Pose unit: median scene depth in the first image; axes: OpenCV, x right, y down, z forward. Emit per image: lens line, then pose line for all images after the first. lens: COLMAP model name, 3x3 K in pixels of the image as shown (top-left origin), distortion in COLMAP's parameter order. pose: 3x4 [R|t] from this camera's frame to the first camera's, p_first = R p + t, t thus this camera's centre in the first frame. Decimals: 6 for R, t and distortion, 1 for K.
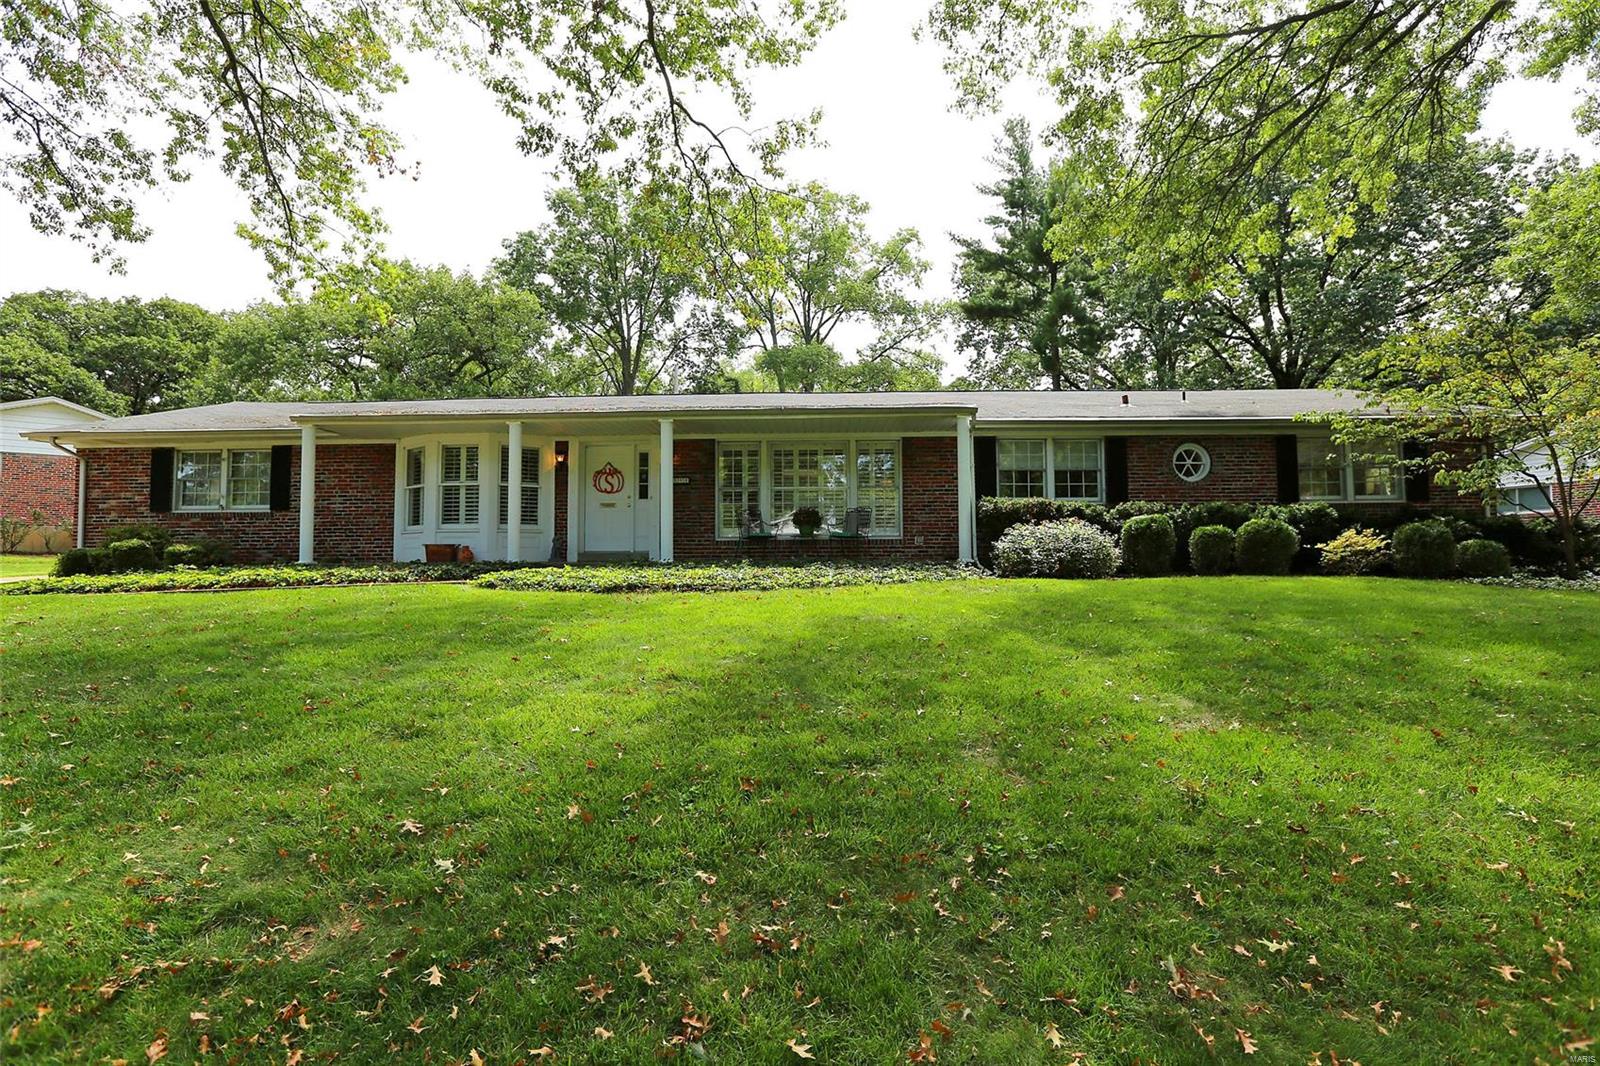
lens RADIAL K [[782.6, 0, 800.0], [0, 782.6, 533.0], [0, 0, 1]] dist [-0.000725, -0.000004]
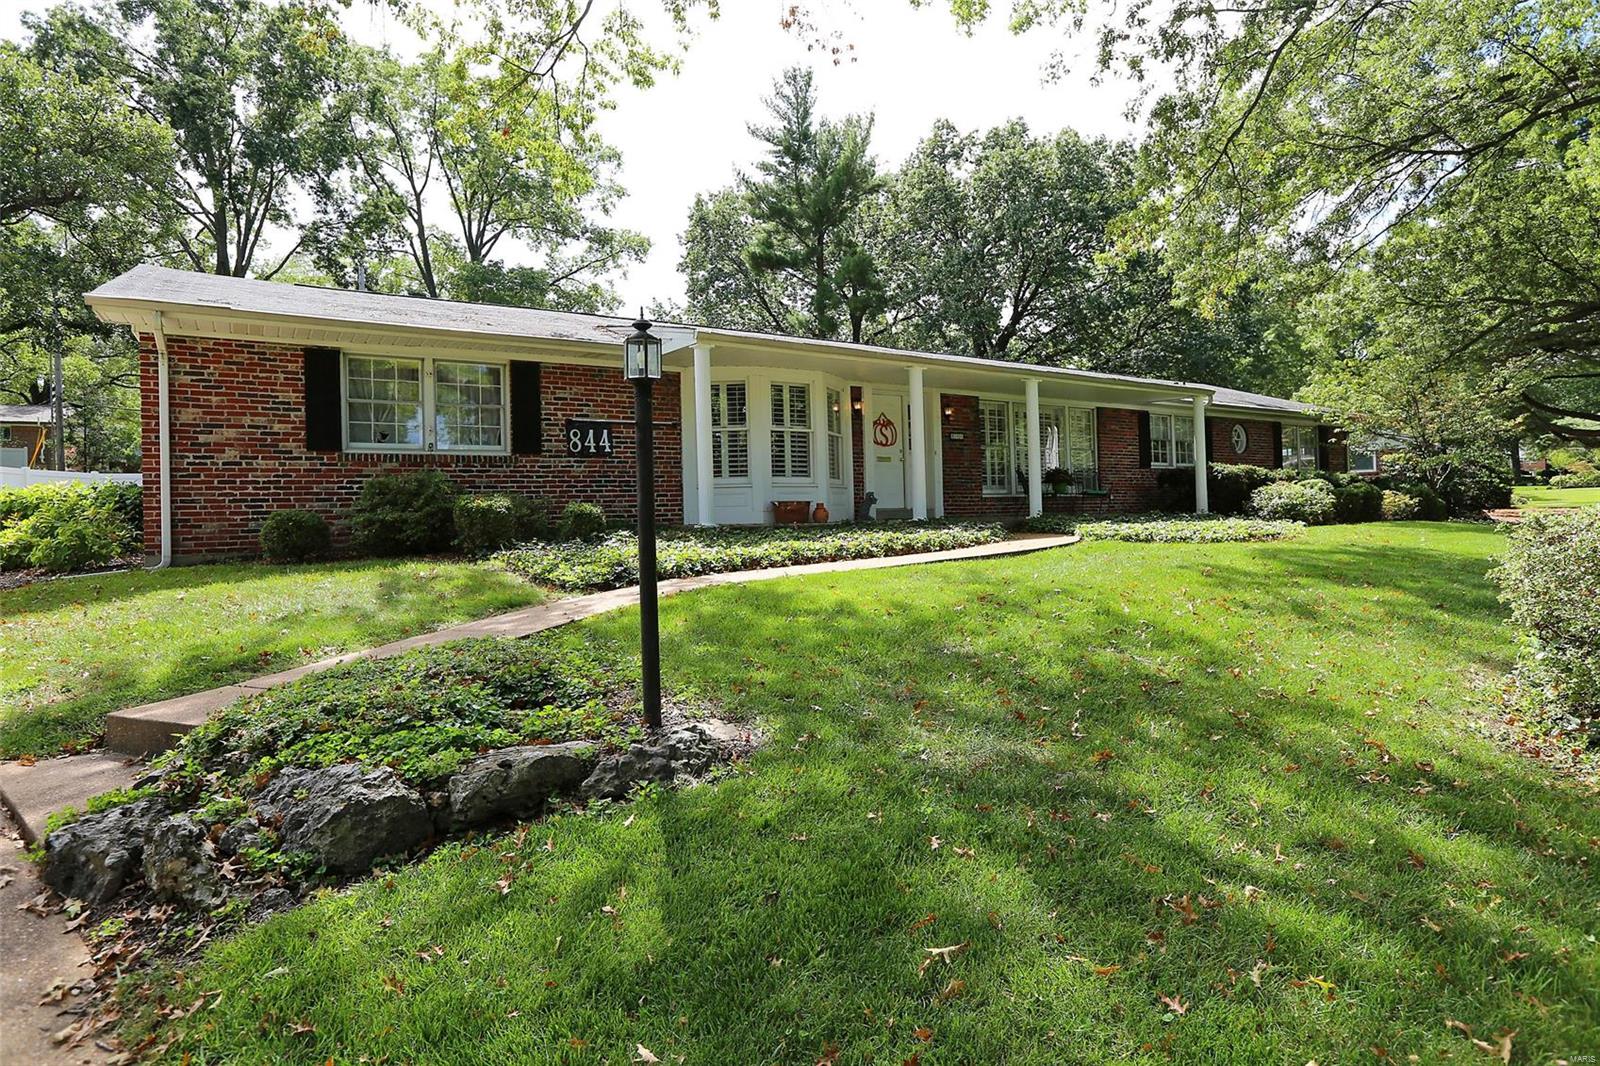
lens RADIAL K [[885.5, 0, 800.0], [0, 885.5, 533.0], [0, 0, 1]] dist [0.001360, 0.000910]
pose [[0.814358, -0.022589, 0.579923, -0.916183], [-0.001250, 0.999172, 0.040674, 0.008845], [-0.580361, -0.033848, 0.813655, 0.205258]]
